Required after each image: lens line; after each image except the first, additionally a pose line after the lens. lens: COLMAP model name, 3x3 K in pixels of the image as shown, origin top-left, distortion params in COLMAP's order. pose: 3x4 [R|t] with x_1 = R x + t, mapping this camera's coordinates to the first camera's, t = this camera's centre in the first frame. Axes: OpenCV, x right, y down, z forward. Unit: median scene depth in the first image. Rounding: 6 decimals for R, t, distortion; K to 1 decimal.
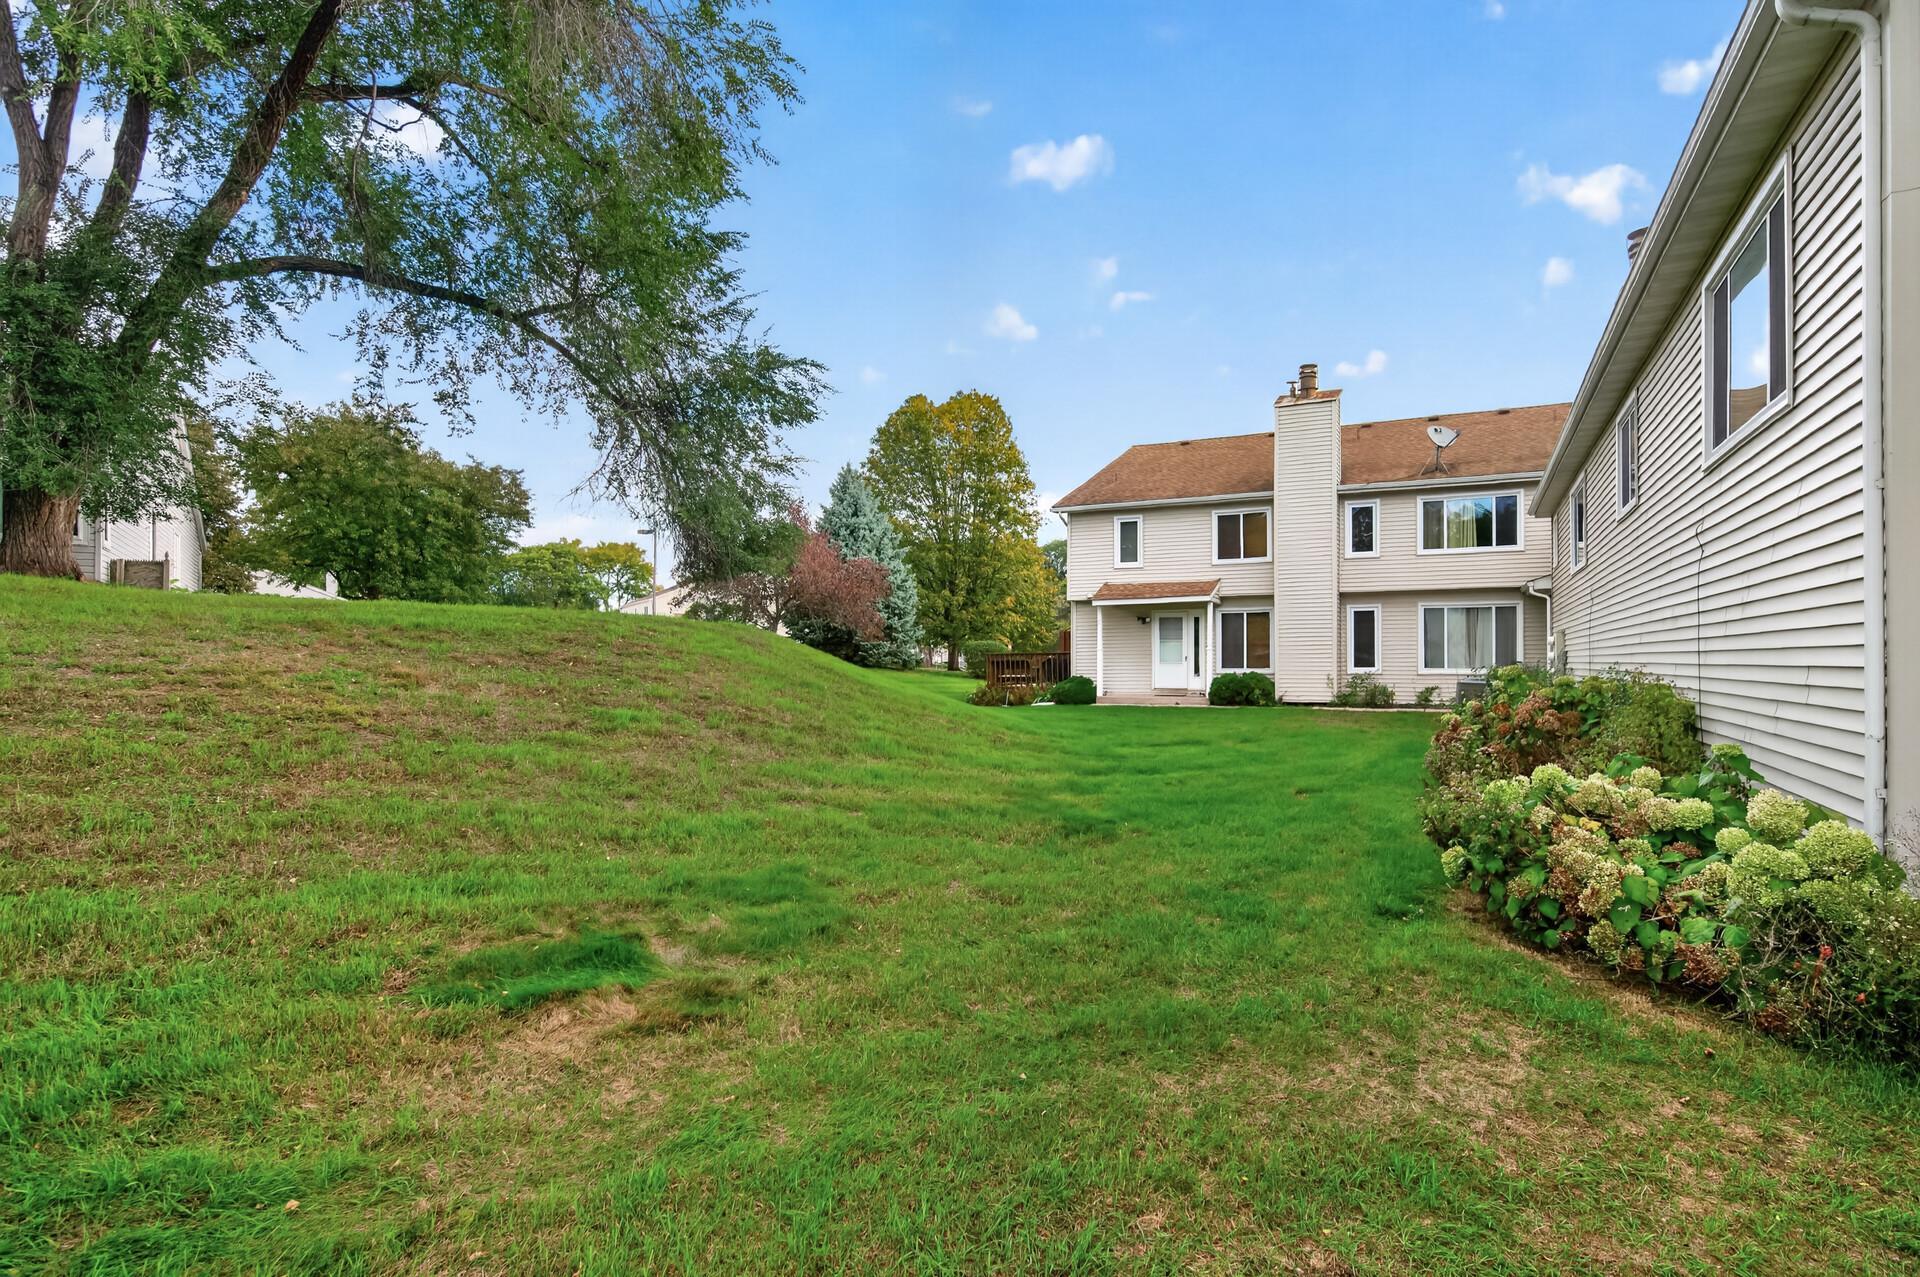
lens RADIAL K [[1035.2, 0, 963.2], [0, 1035.2, 660.3], [0, 0, 1]] dist [-0.001995, -0.000155]
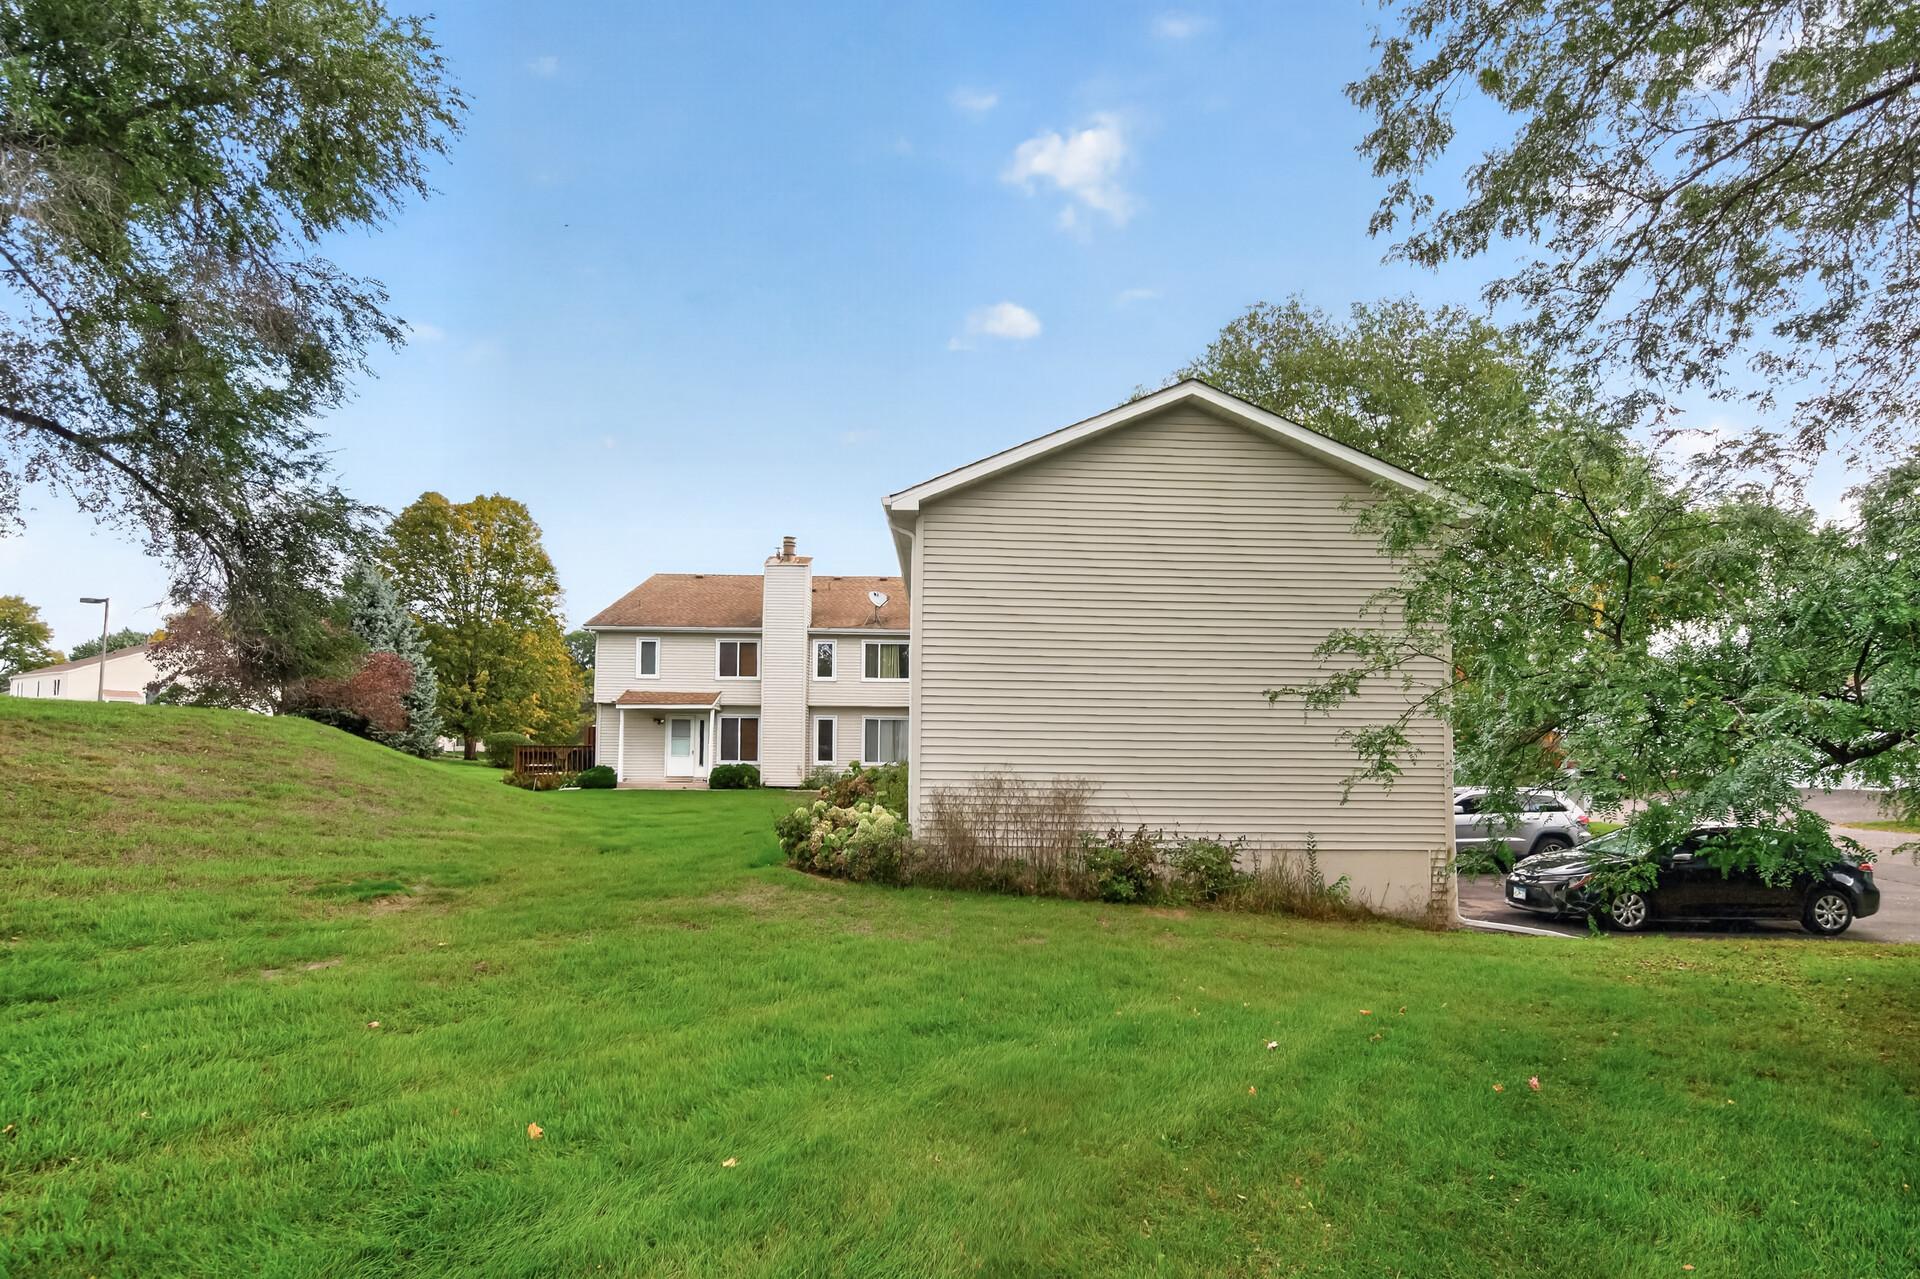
lens RADIAL K [[932.4, 0, 958.5], [0, 932.4, 720.8], [0, 0, 1]] dist [-0.002074, -0.000610]
pose [[0.887592, 0.030960, 0.459590, -0.022713], [-0.014465, 0.999120, -0.039369, -0.000154], [-0.460404, 0.028295, 0.887258, -0.170897]]
